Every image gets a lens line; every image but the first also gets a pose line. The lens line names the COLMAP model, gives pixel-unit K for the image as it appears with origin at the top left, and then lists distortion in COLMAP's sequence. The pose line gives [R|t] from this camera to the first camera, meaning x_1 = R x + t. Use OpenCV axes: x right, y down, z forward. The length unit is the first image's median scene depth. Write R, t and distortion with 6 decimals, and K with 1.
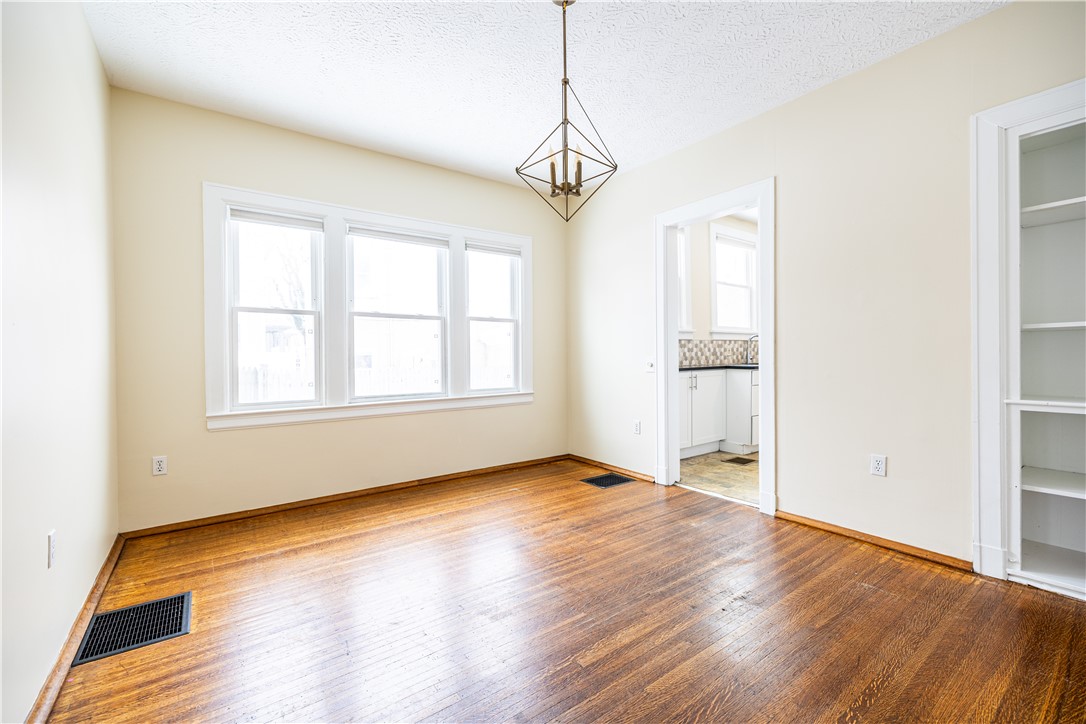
lens RADIAL K [[456.7, 0, 539.1], [0, 456.7, 359.8], [0, 0, 1]] dist [0.001249, 0.000281]
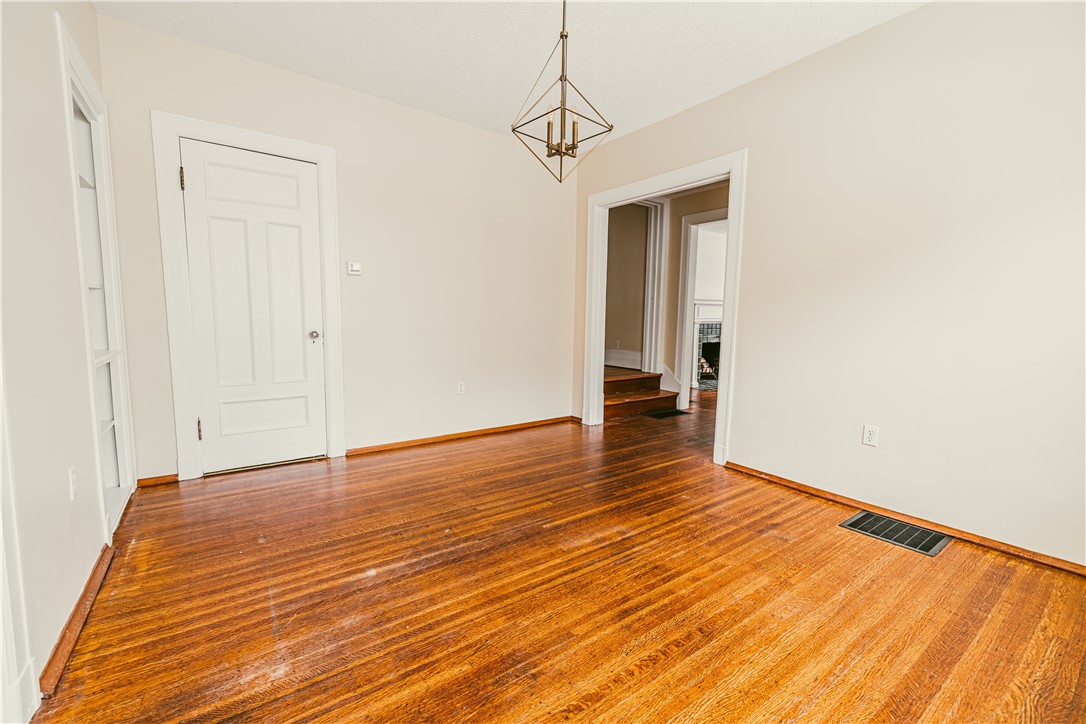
lens RADIAL K [[456.7, 0, 539.1], [0, 456.7, 359.8], [0, 0, 1]] dist [0.001249, 0.000281]
pose [[-0.999891, -0.008381, 0.012151, 0.091847], [-0.007039, 0.994275, 0.106616, -0.021397], [-0.012975, 0.106519, -0.994226, 2.023878]]
